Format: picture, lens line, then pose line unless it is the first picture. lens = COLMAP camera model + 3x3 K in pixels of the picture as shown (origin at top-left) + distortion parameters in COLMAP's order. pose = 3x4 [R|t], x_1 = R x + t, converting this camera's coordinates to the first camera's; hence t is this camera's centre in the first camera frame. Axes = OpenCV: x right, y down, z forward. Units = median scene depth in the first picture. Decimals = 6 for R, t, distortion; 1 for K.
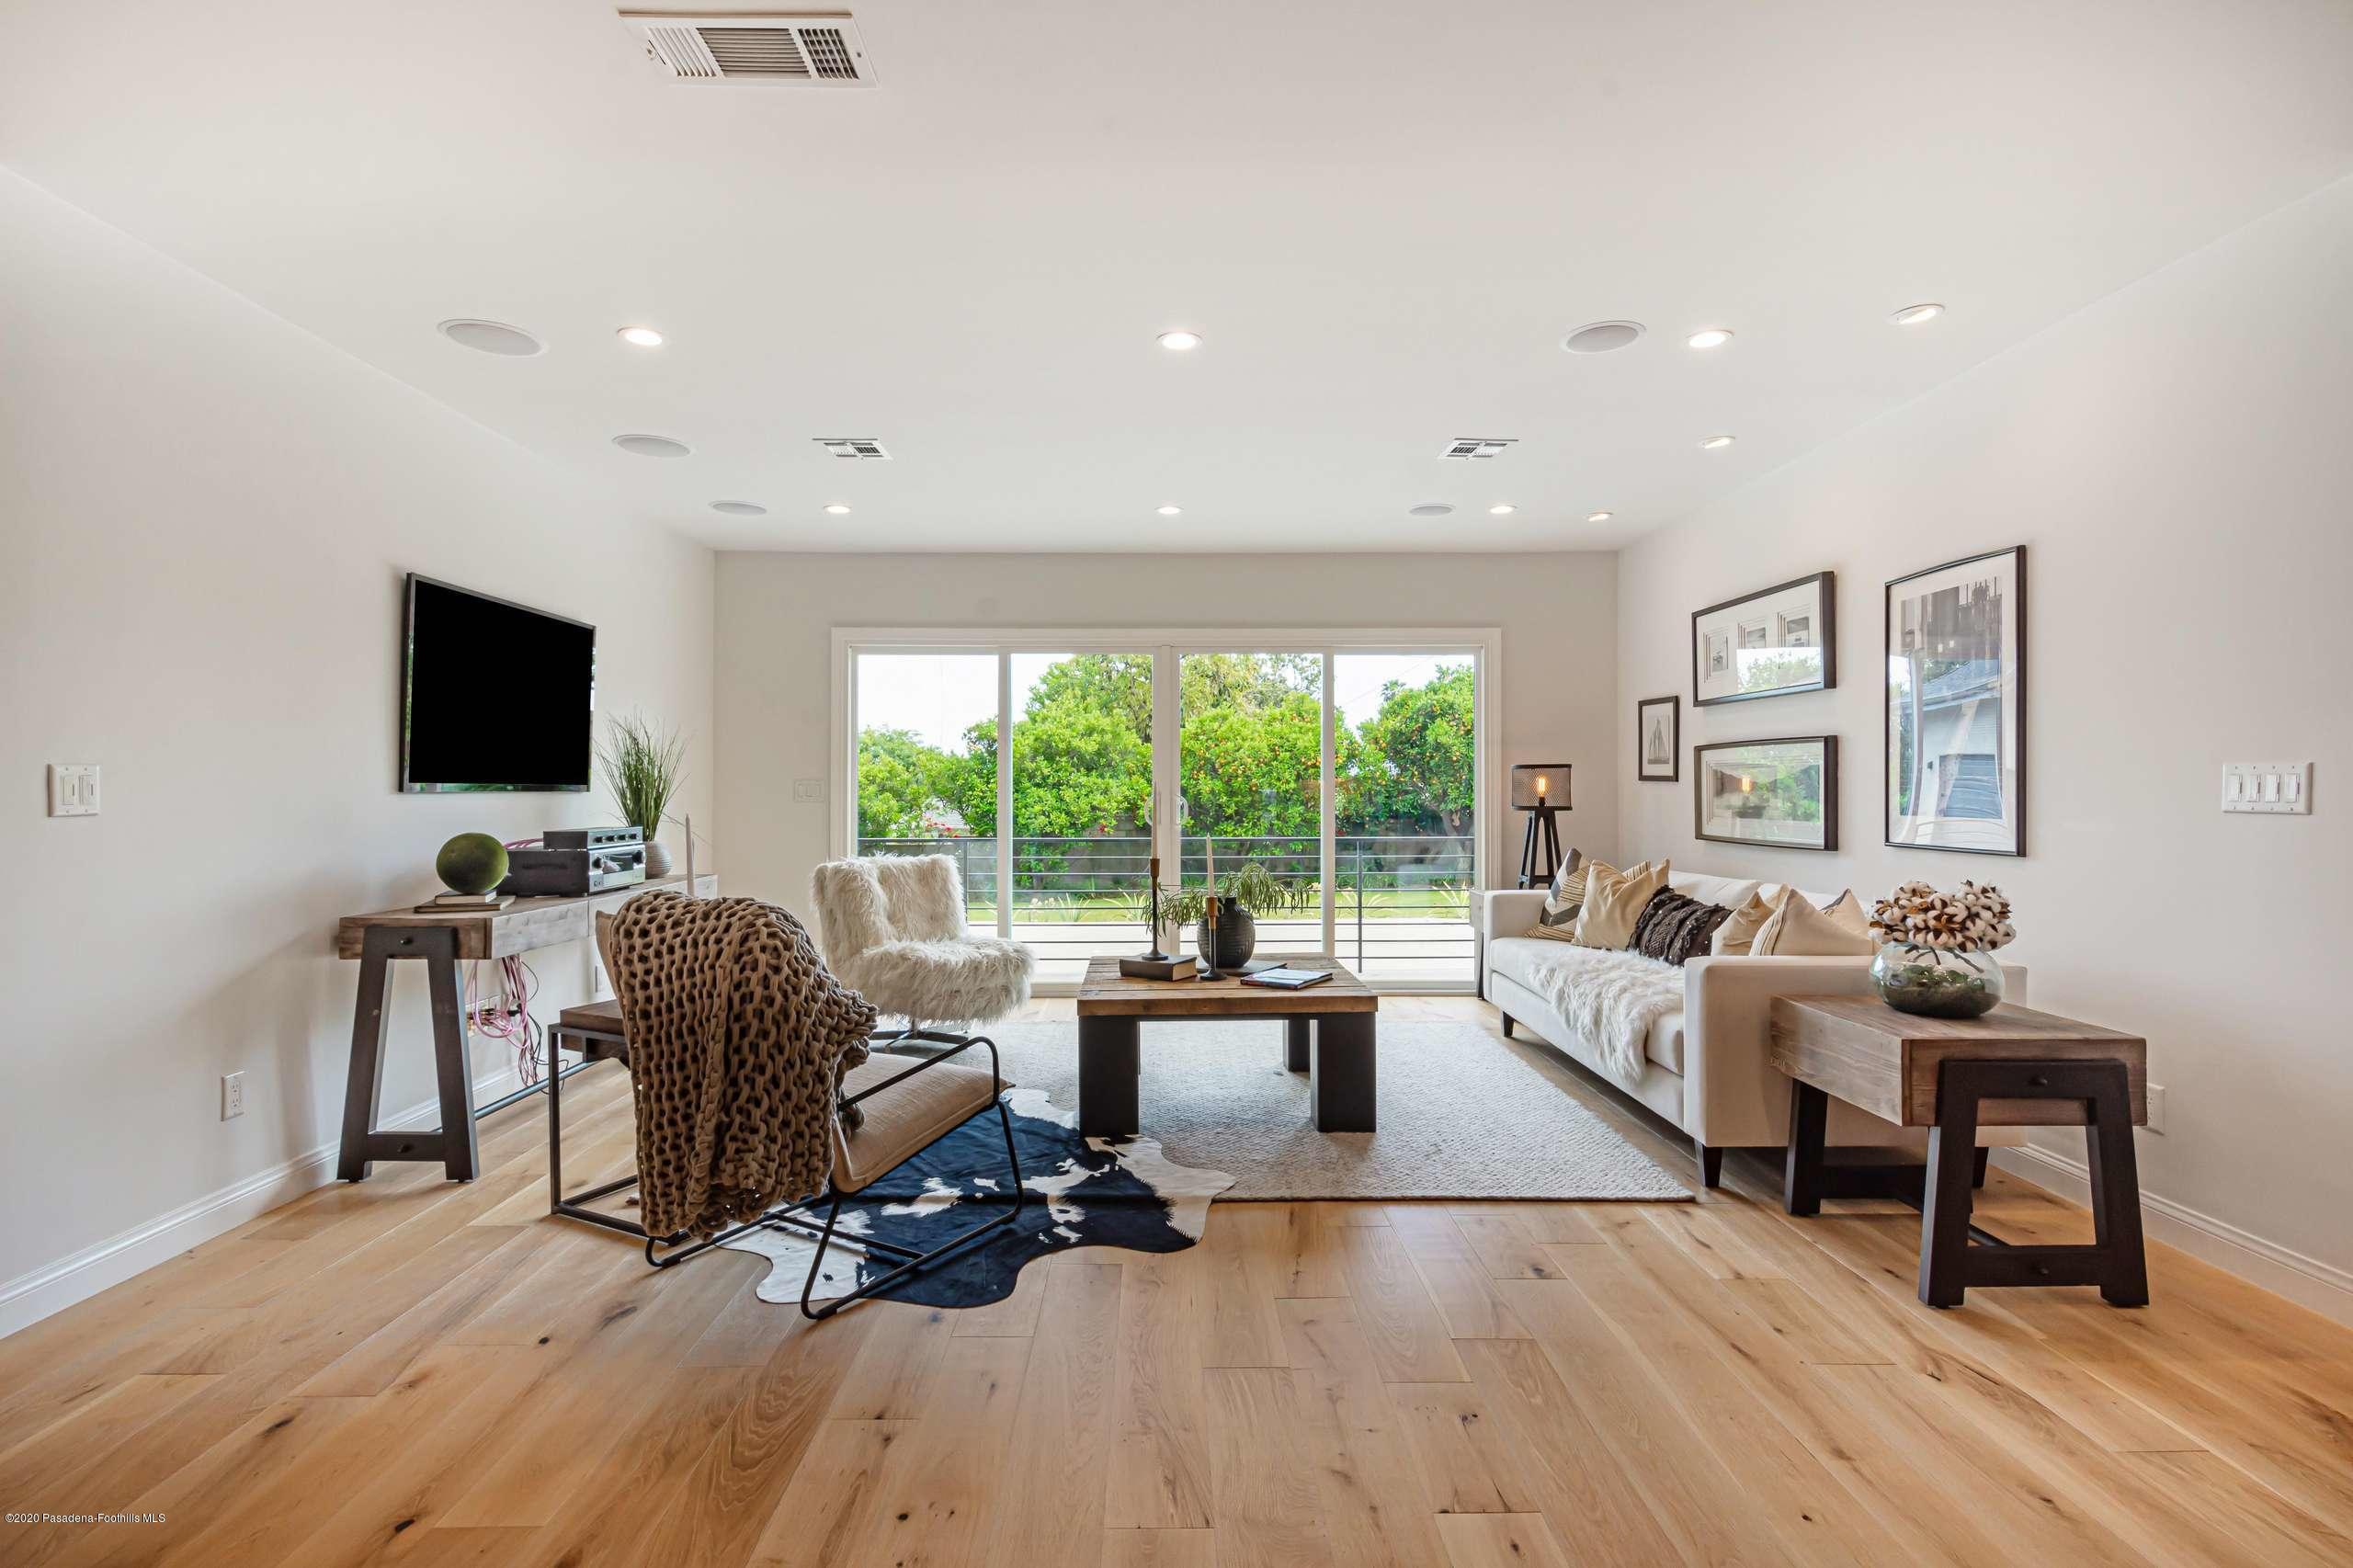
lens RADIAL K [[1029.3, 0, 1176.5], [0, 1029.3, 784.0], [0, 0, 1]] dist [0.010207, -0.000789]
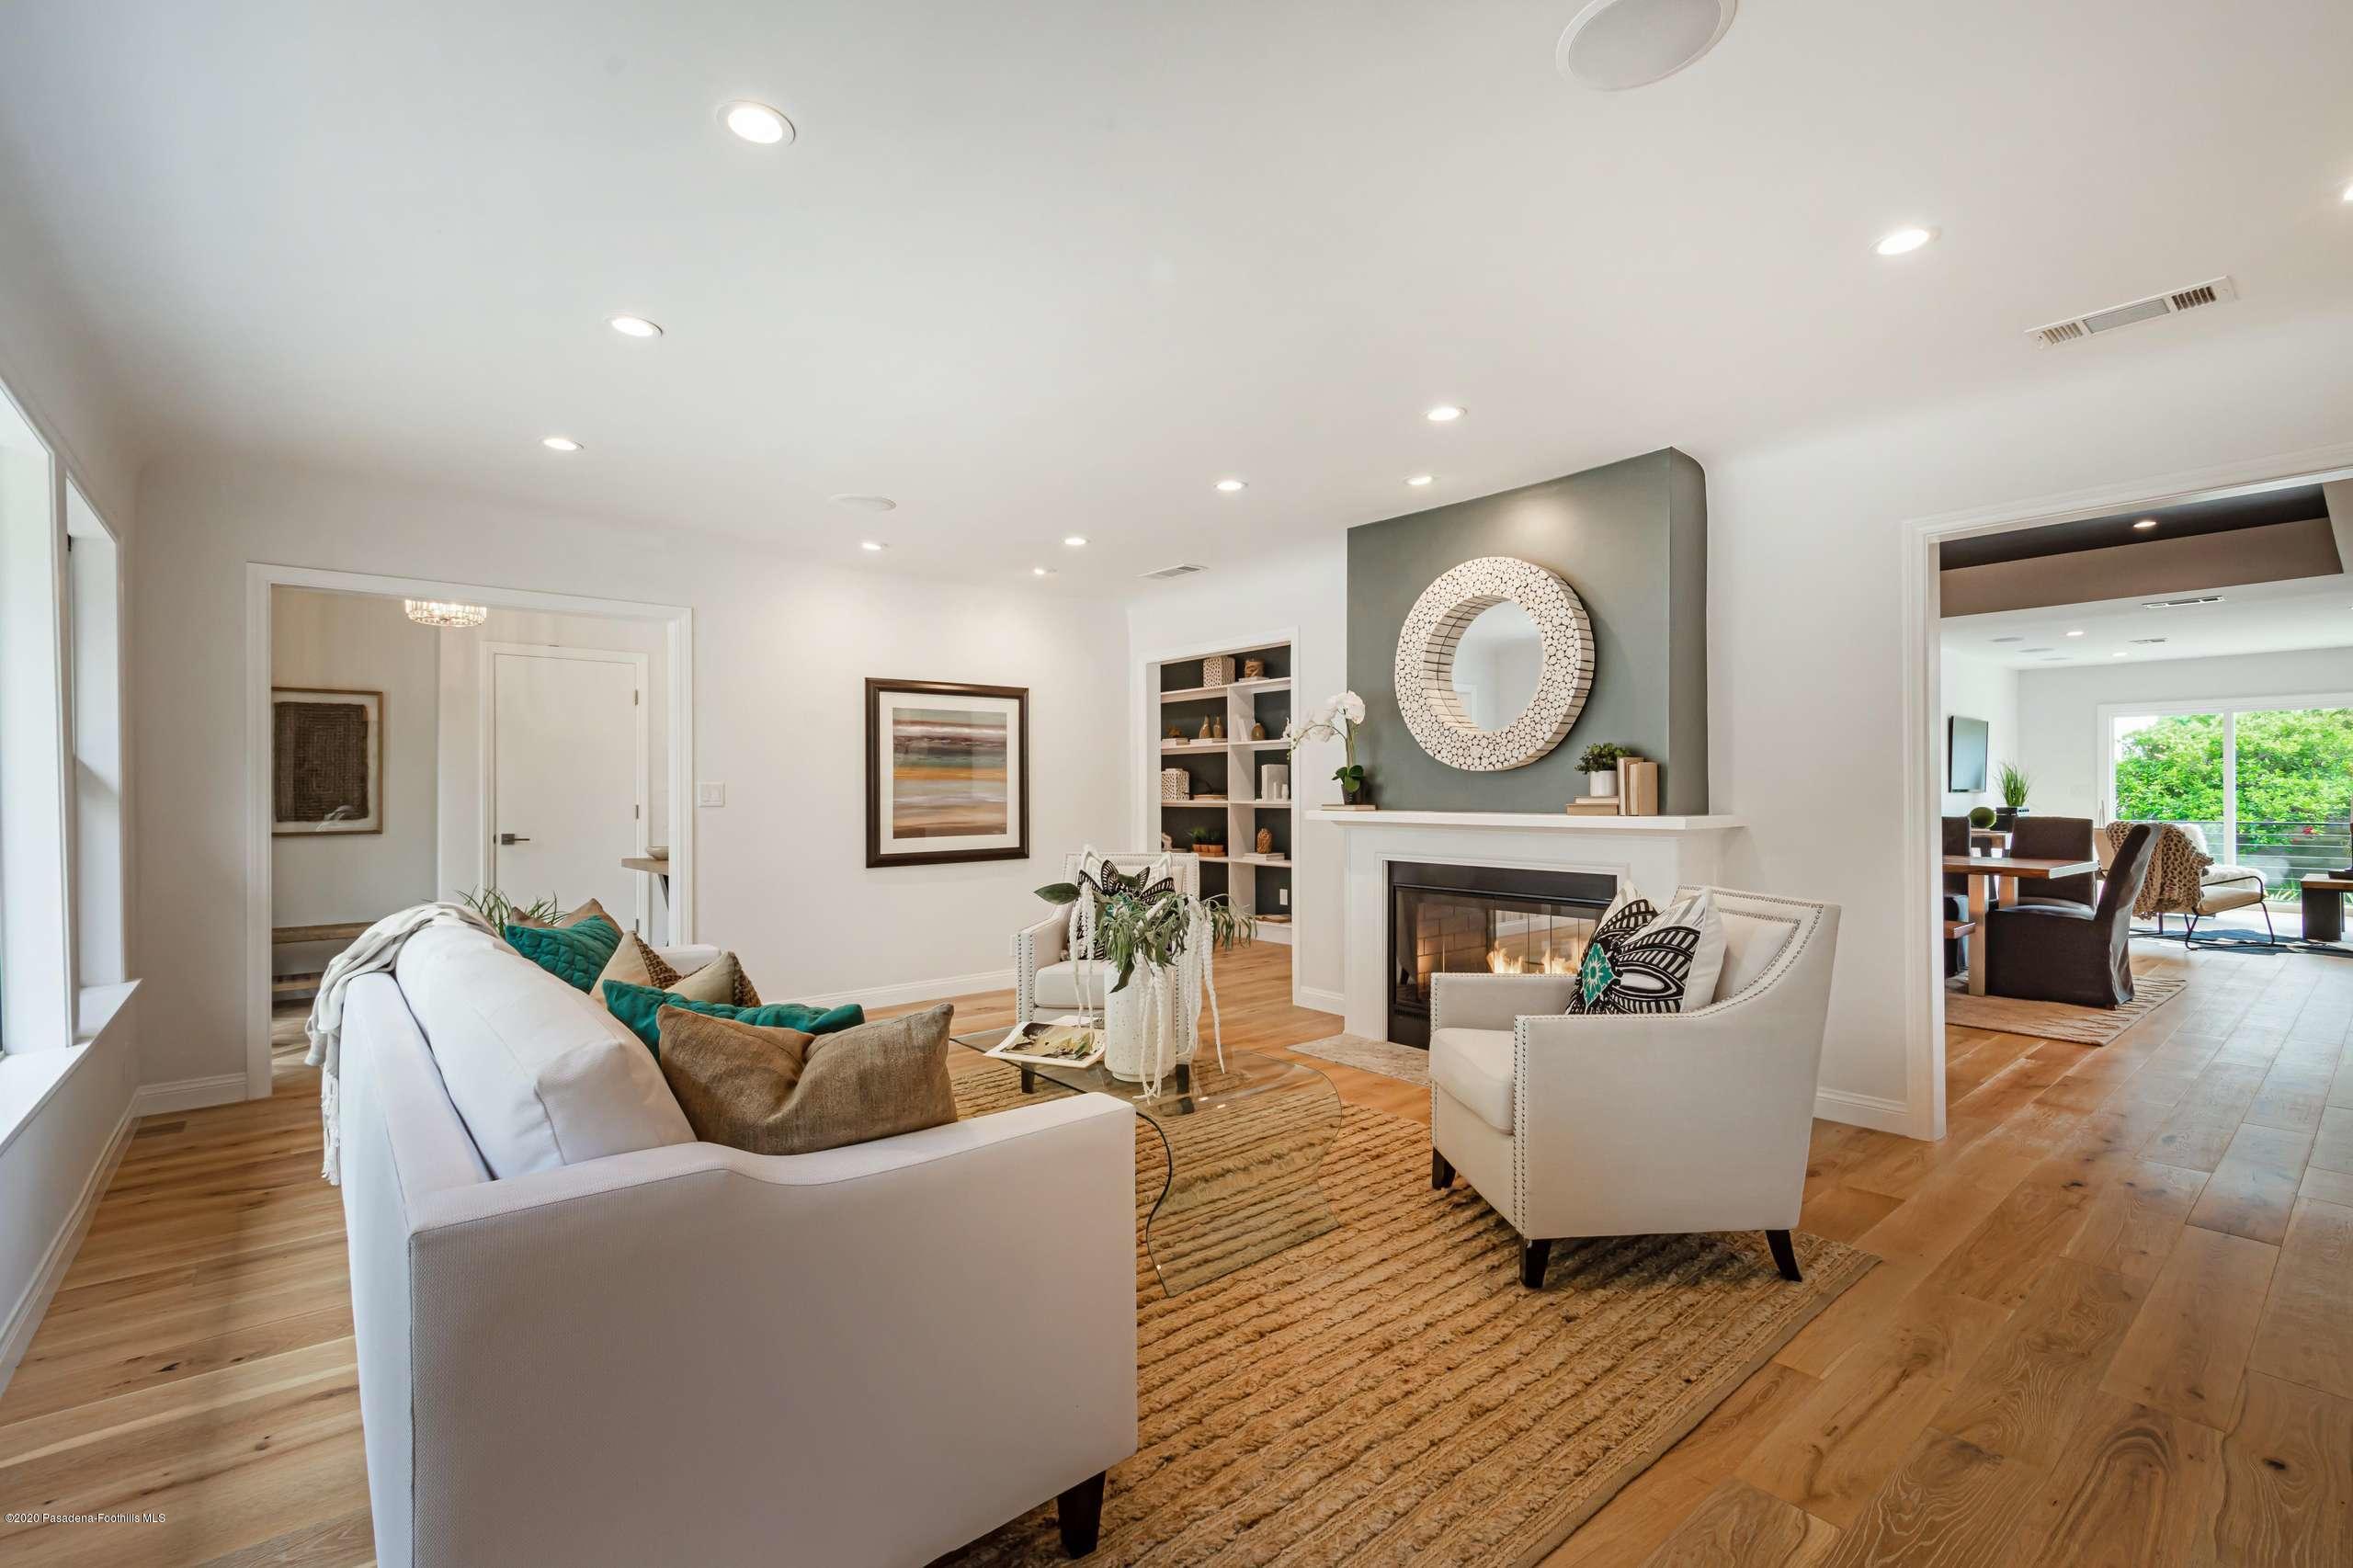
lens RADIAL K [[1029.3, 0, 1176.5], [0, 1029.3, 784.0], [0, 0, 1]] dist [0.010207, -0.000789]
pose [[0.624737, -0.008284, -0.780791, 0.029933], [0.006548, 0.999964, -0.005370, -0.002579], [0.780807, -0.001758, 0.624769, -0.476677]]
